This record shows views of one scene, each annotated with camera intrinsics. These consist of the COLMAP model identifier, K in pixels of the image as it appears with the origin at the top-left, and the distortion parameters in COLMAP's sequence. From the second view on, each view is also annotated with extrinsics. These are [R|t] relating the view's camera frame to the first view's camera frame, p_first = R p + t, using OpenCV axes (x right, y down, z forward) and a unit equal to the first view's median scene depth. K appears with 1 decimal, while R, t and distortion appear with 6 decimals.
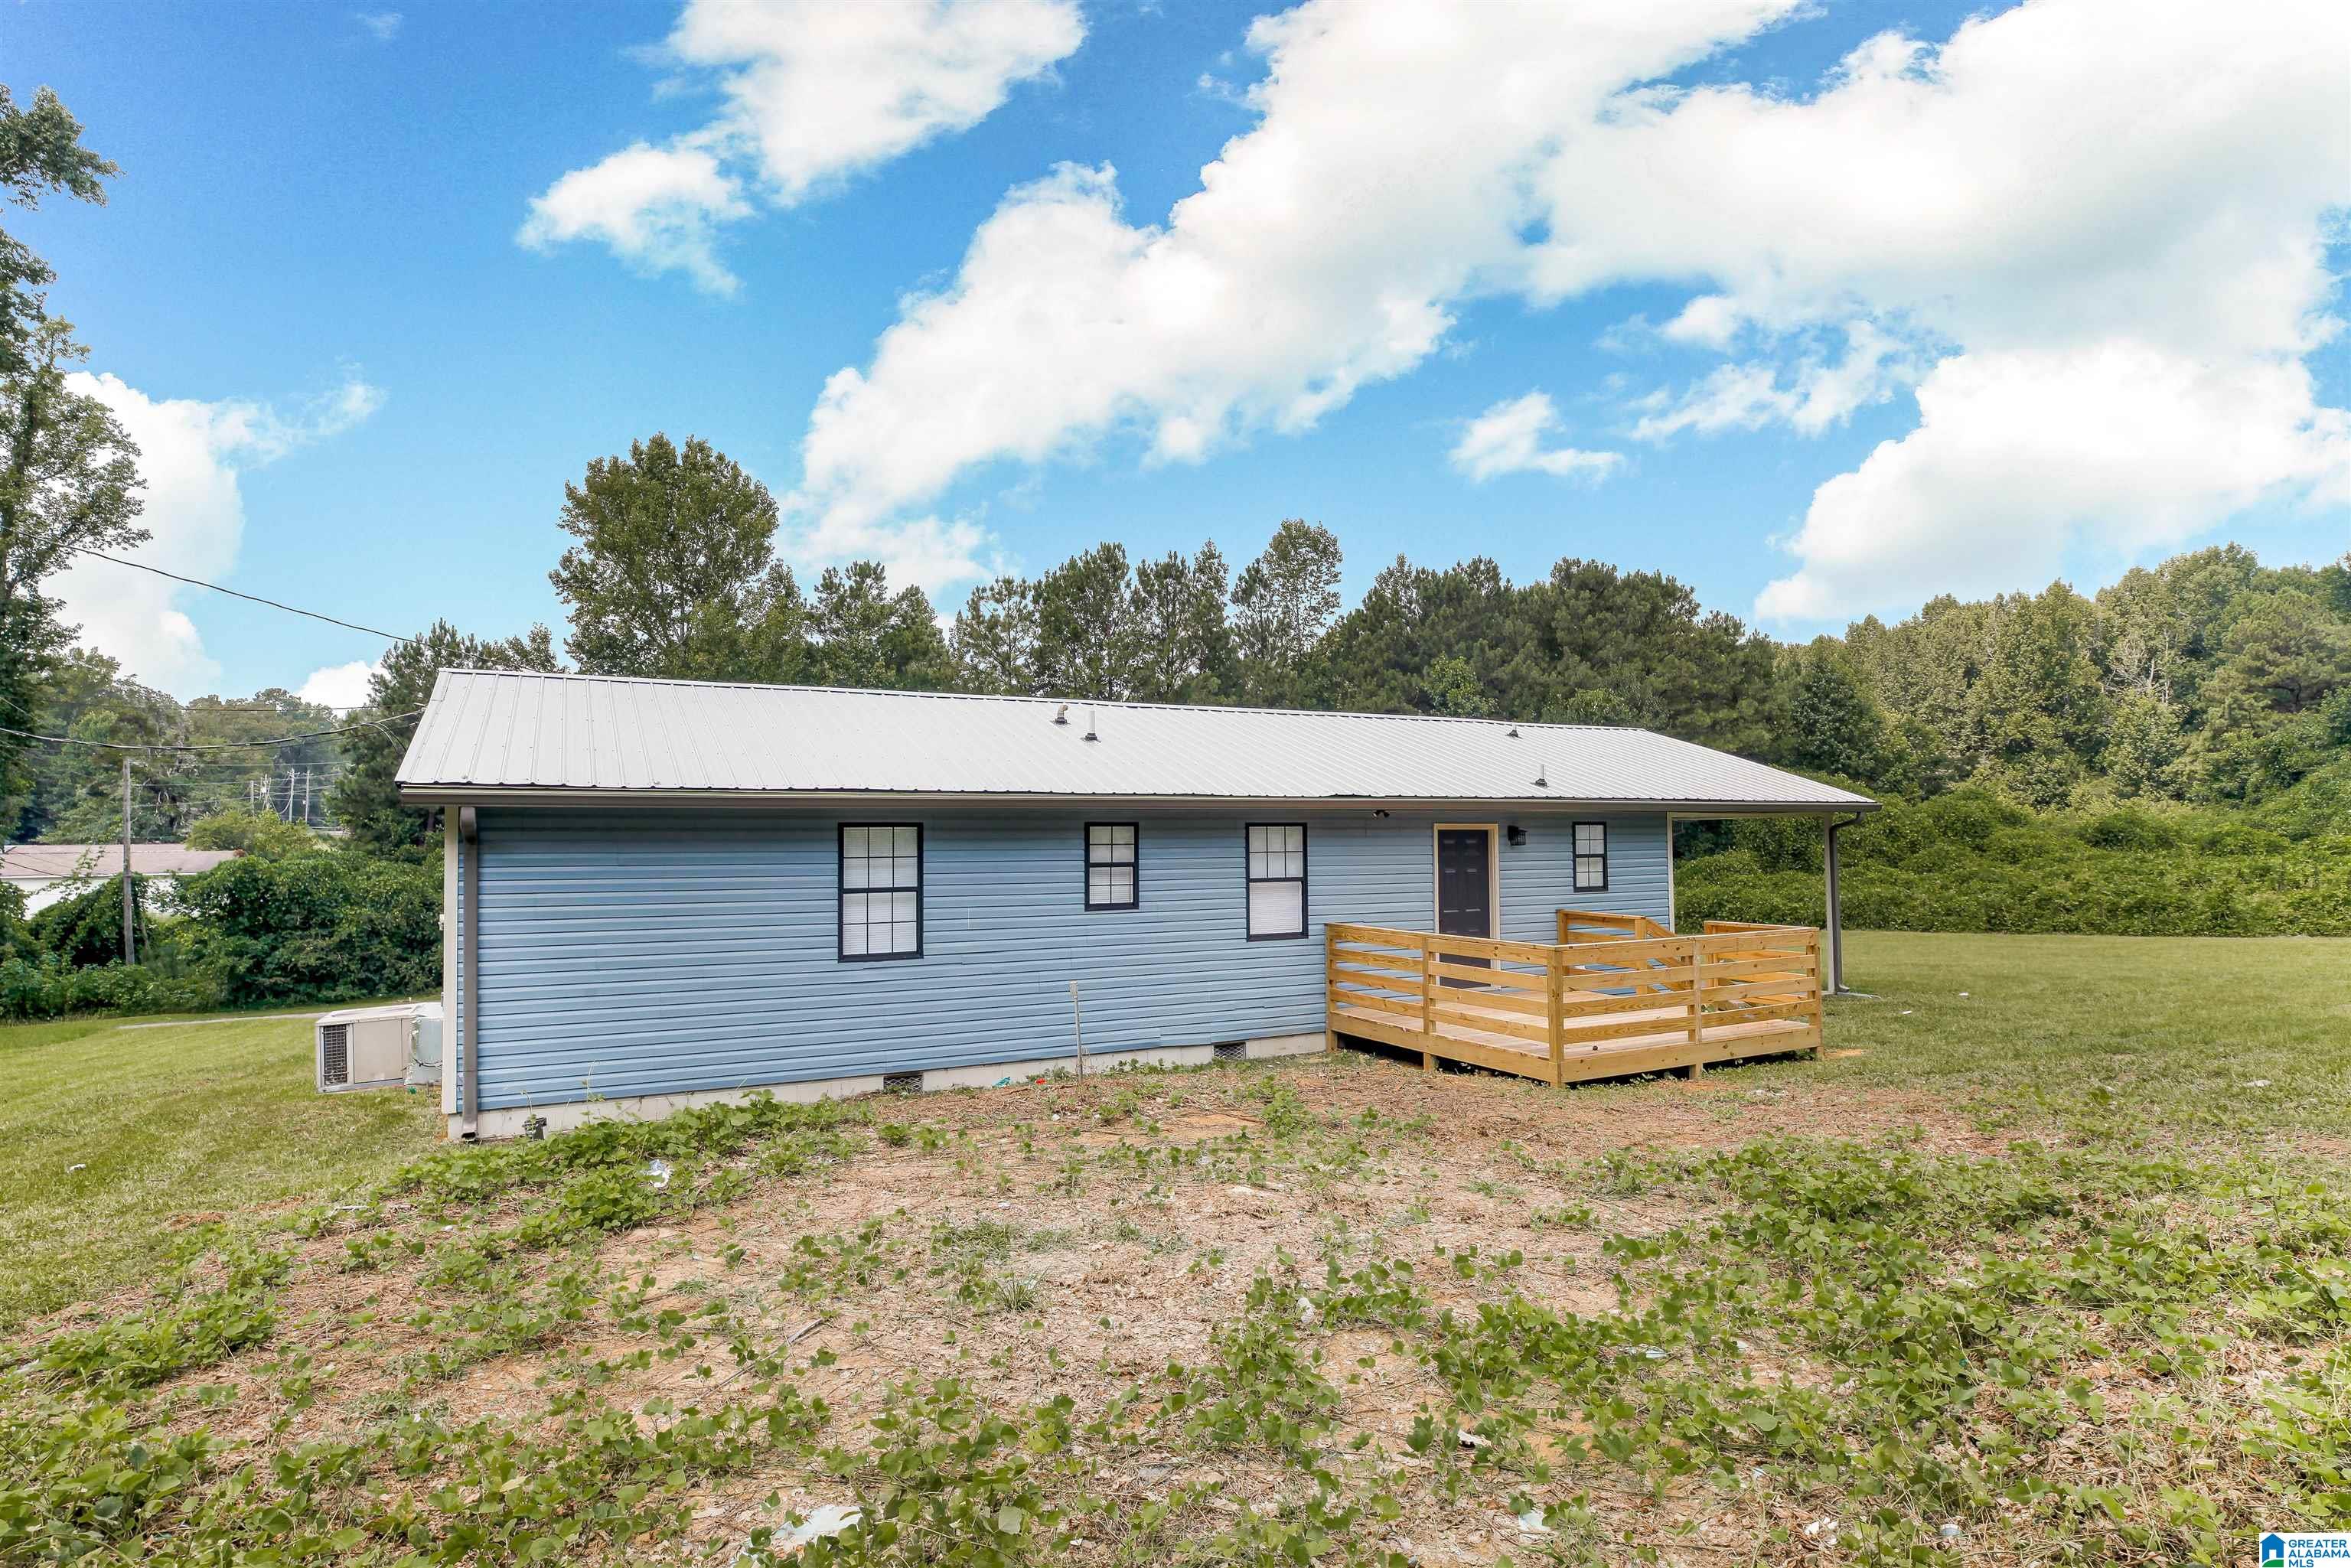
lens RADIAL K [[1269.2, 0, 1175.5], [0, 1269.2, 784.0], [0, 0, 1]] dist [-0.000721, 0.000638]
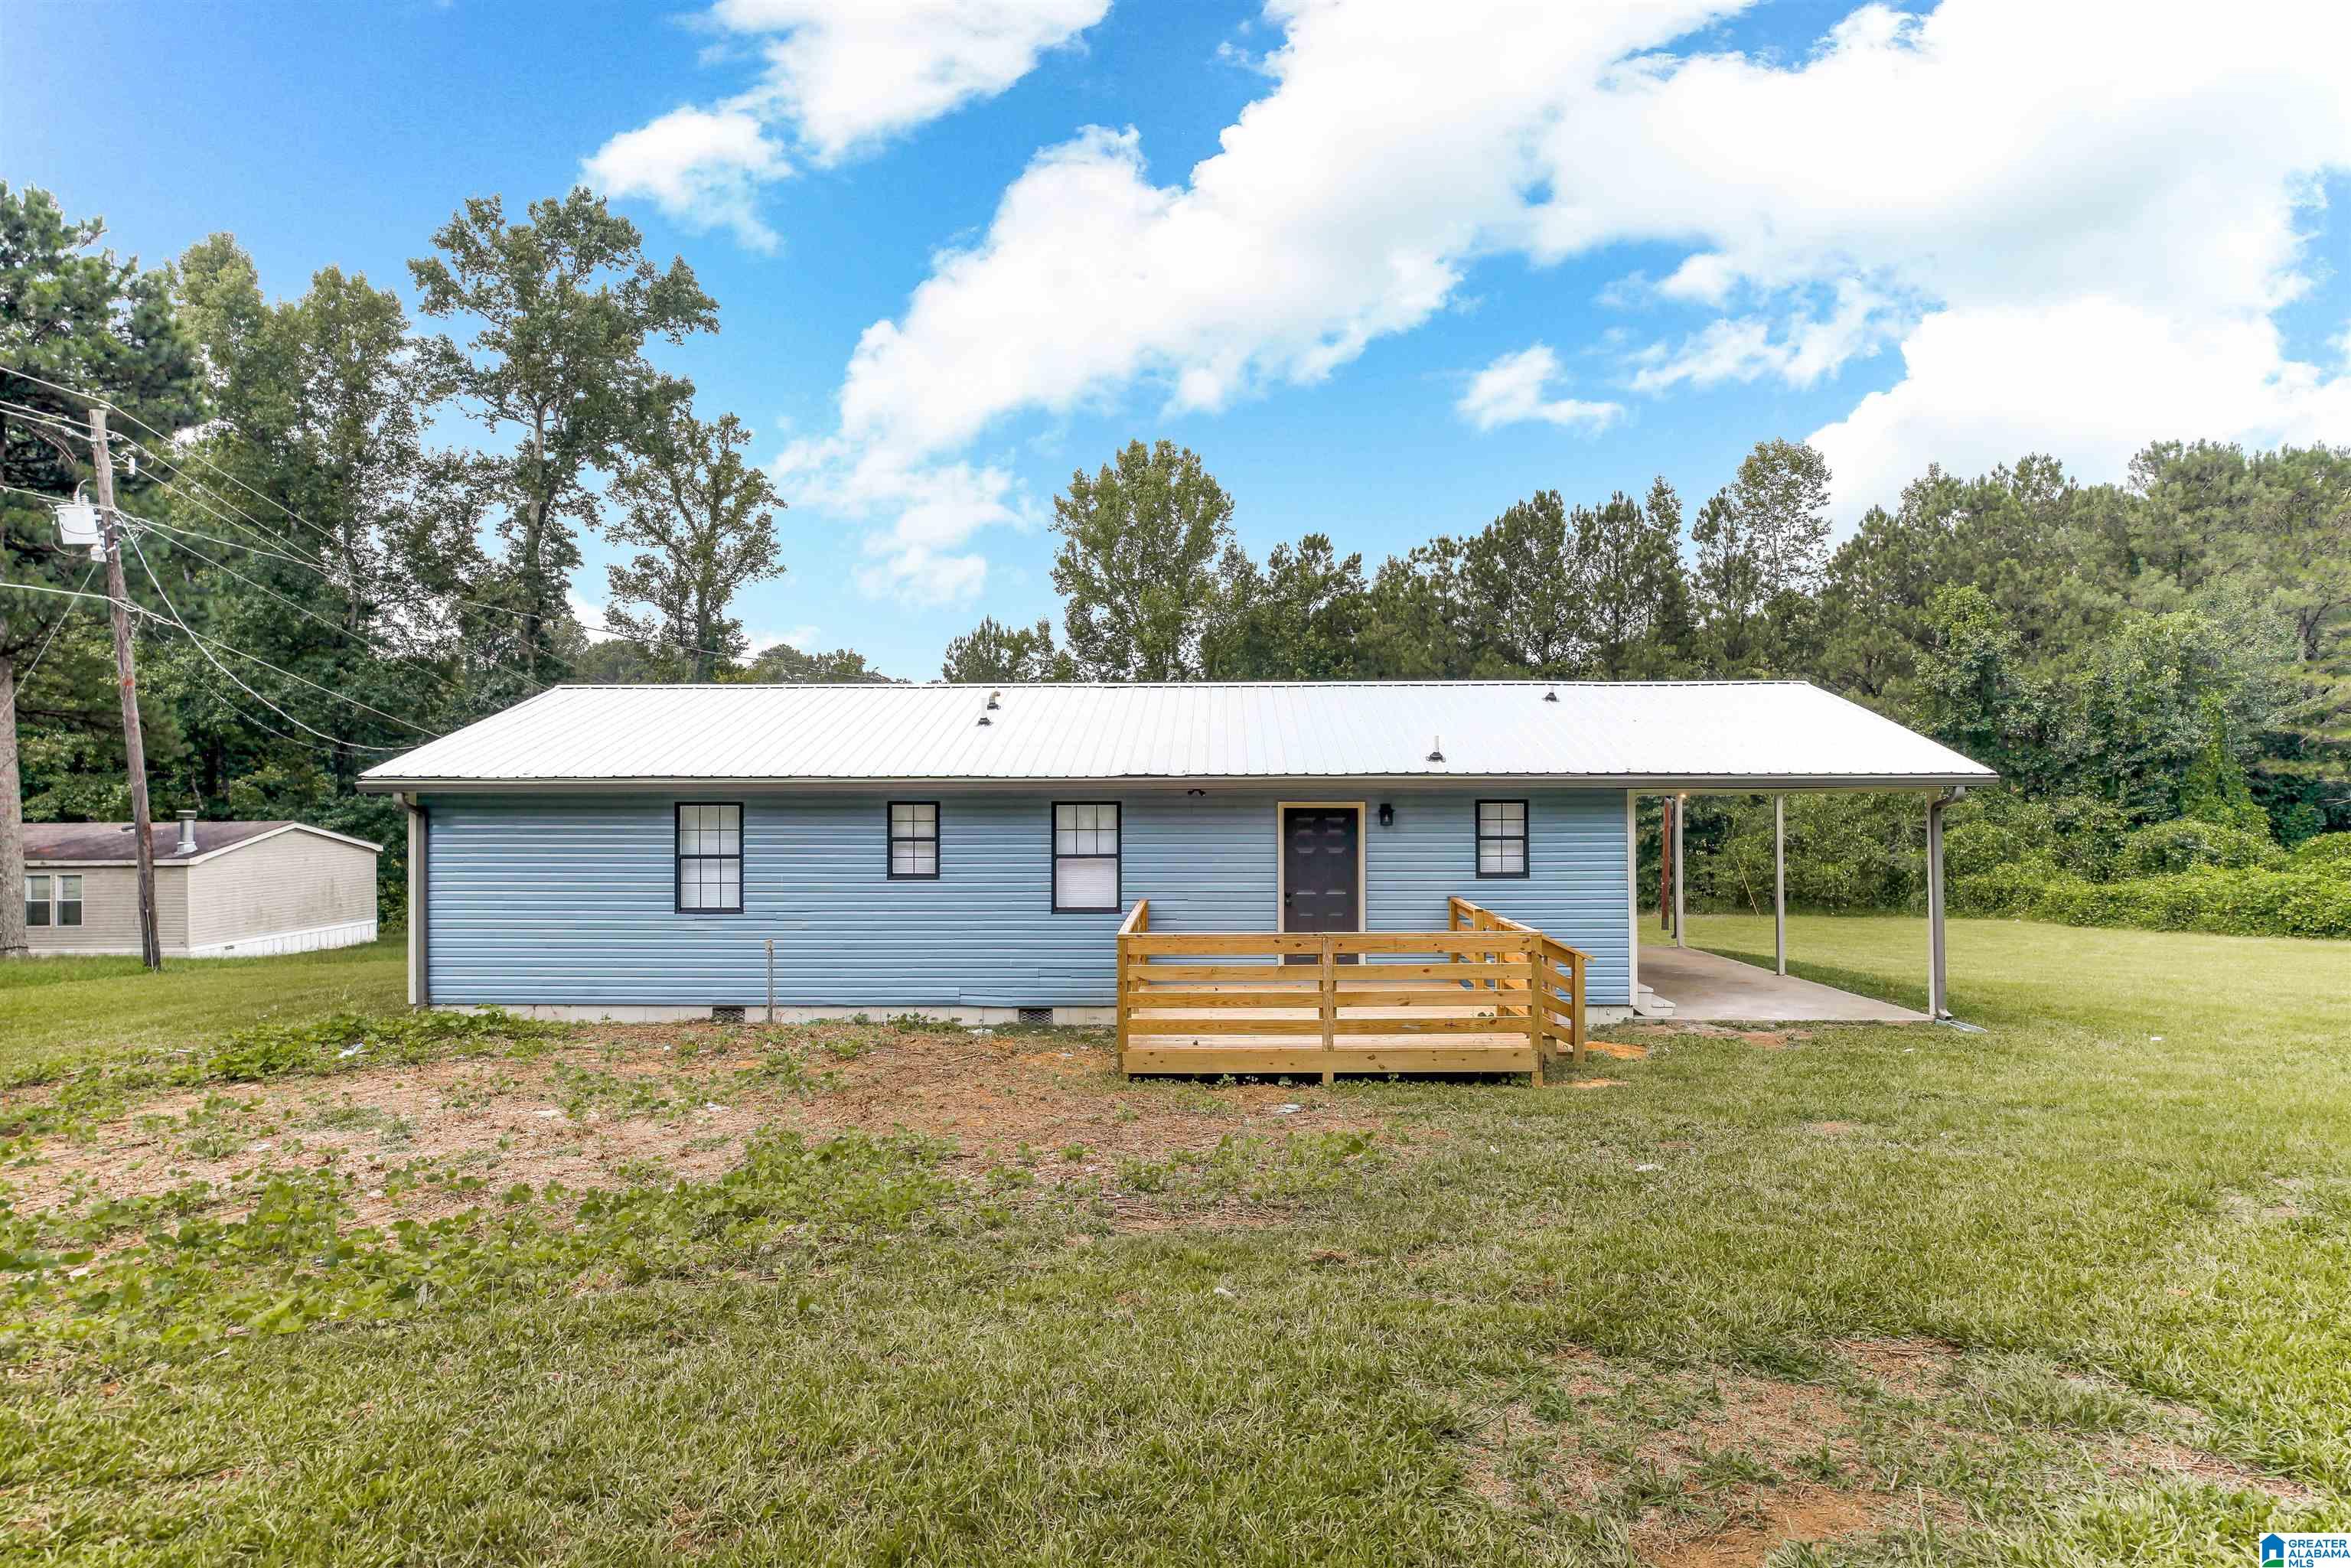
lens RADIAL K [[1251.3, 0, 1175.5], [0, 1251.3, 784.0], [0, 0, 1]] dist [0.000636, 0.001416]
pose [[0.872722, 0.001306, -0.488216, 0.558909], [0.016142, 0.999372, 0.031529, -0.012870], [0.487951, -0.035397, 0.872153, 0.124658]]
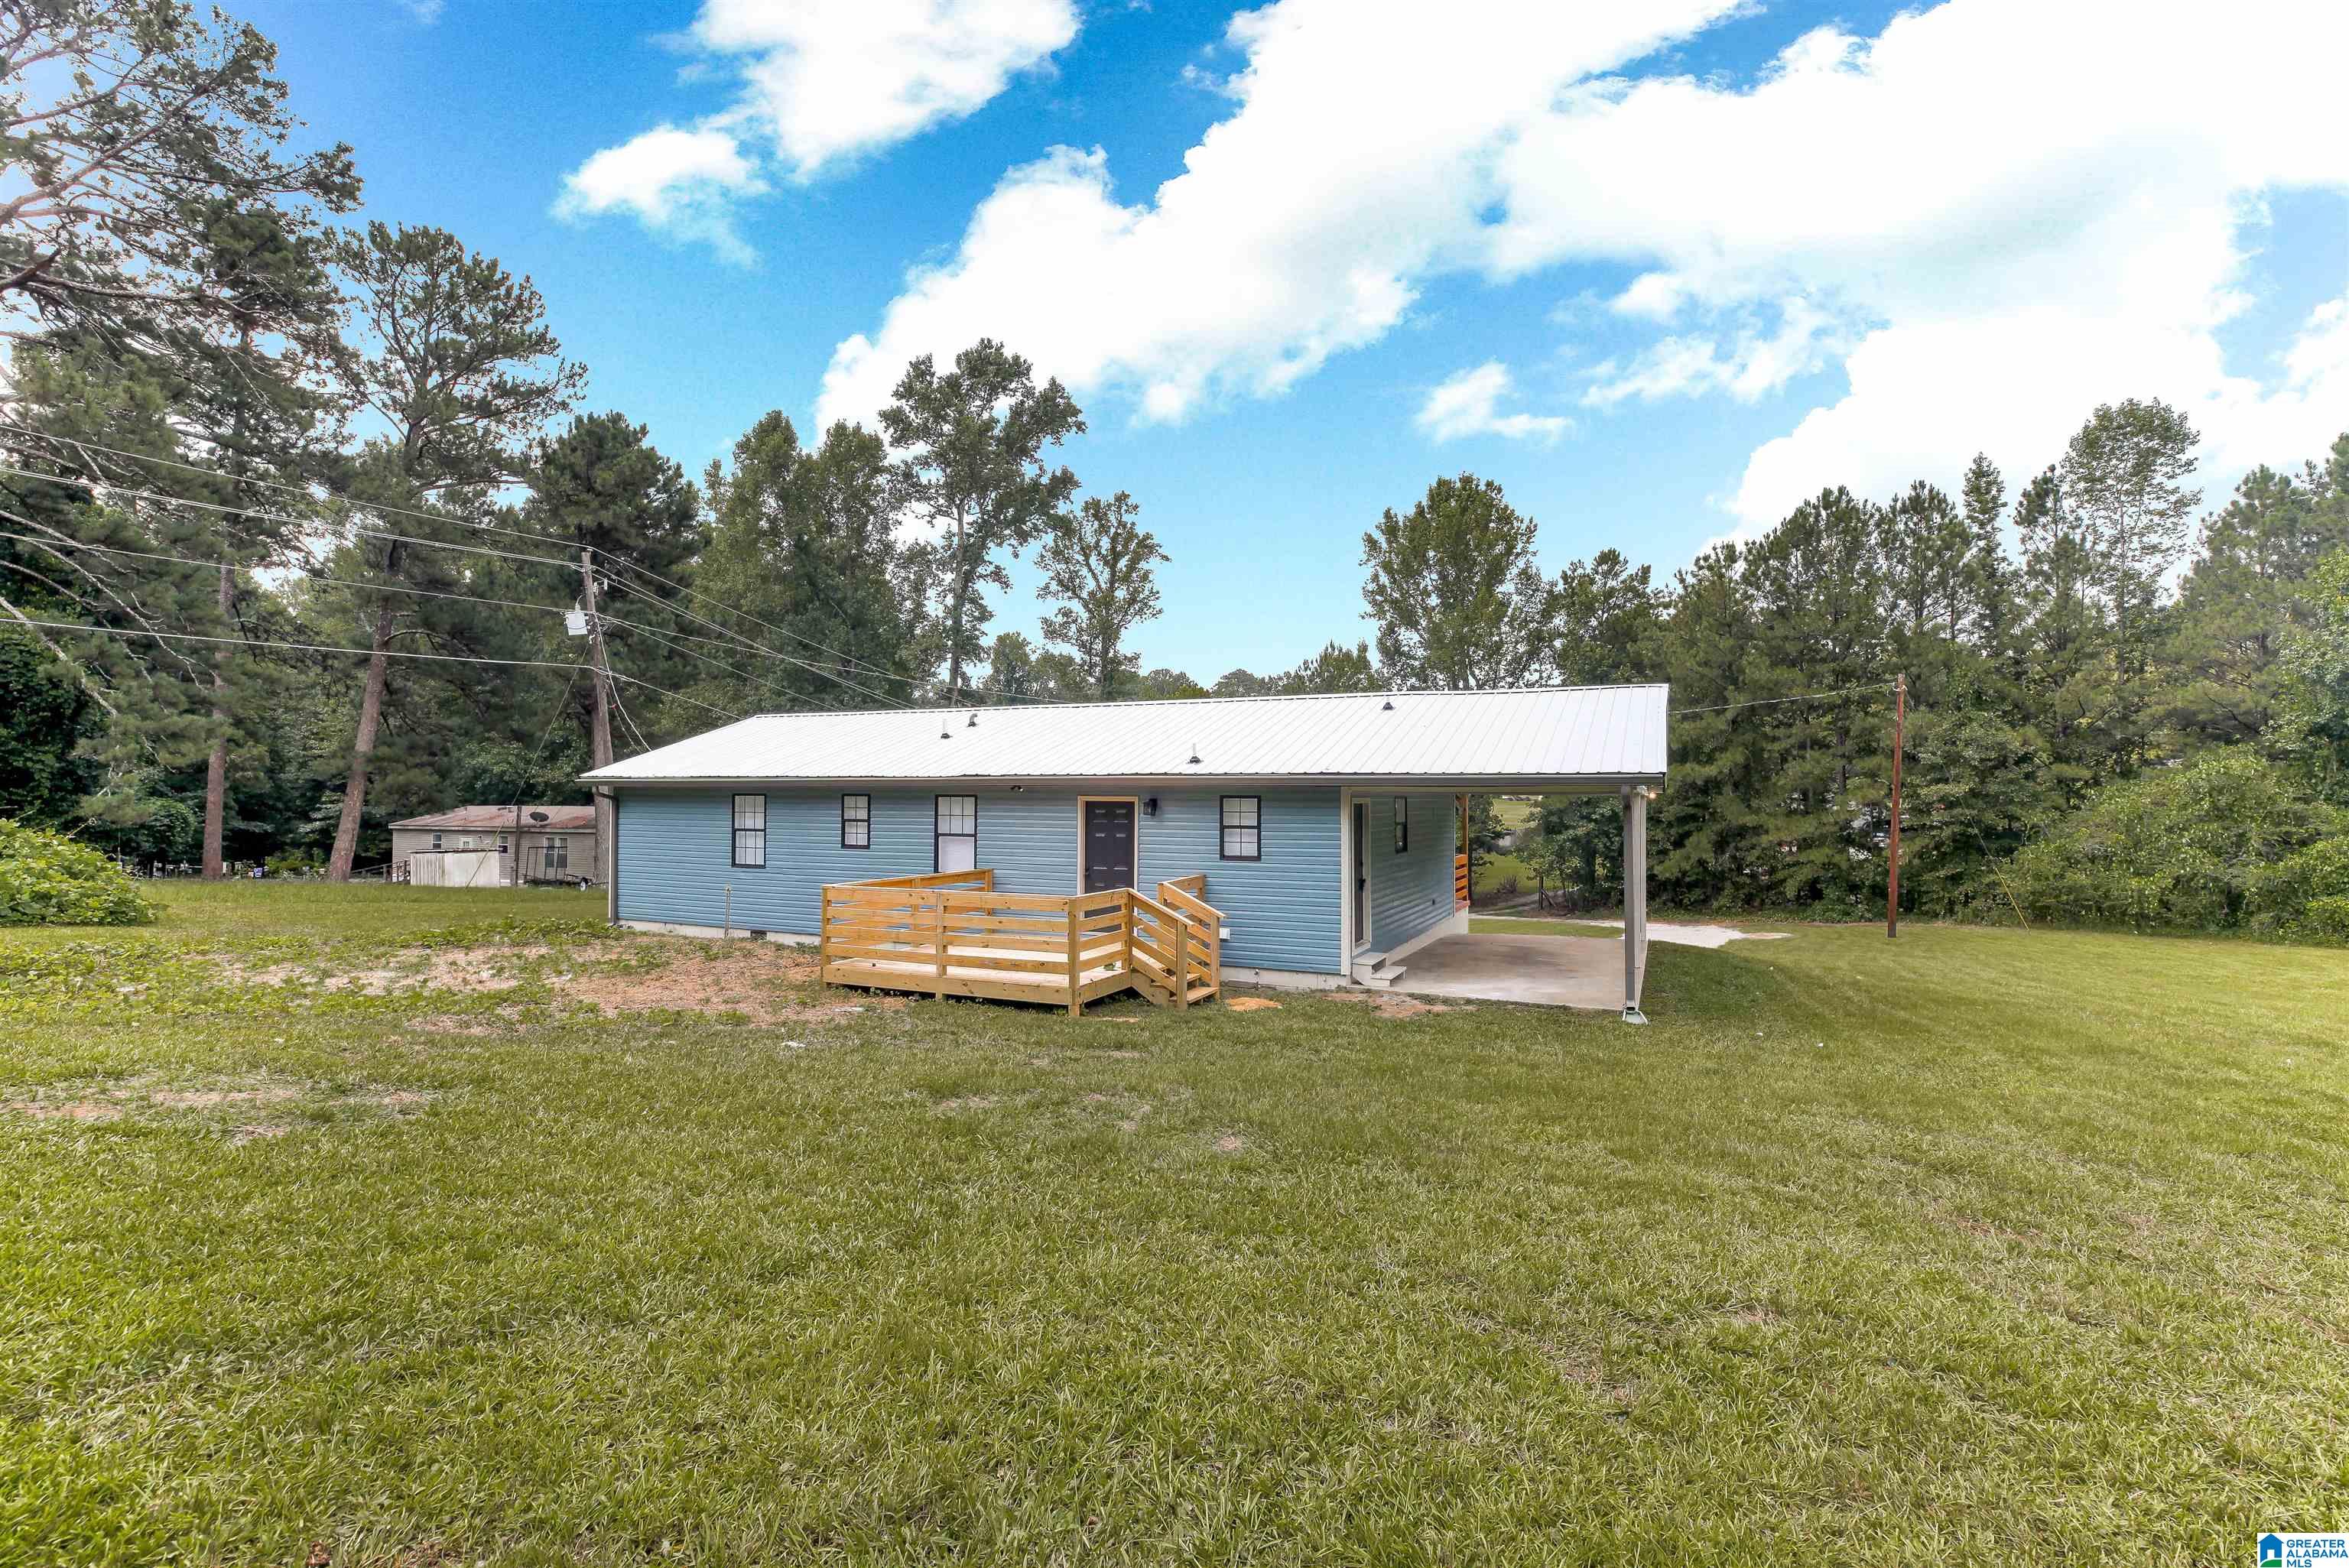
lens RADIAL K [[1106.8, 0, 1174.5], [0, 1106.8, 784.0], [0, 0, 1]] dist [-0.006042, -0.000358]
pose [[0.598069, 0.003133, -0.801438, 1.048357], [0.023316, 0.999501, 0.021307, -0.001522], [0.801105, -0.031430, 0.597698, 0.402221]]
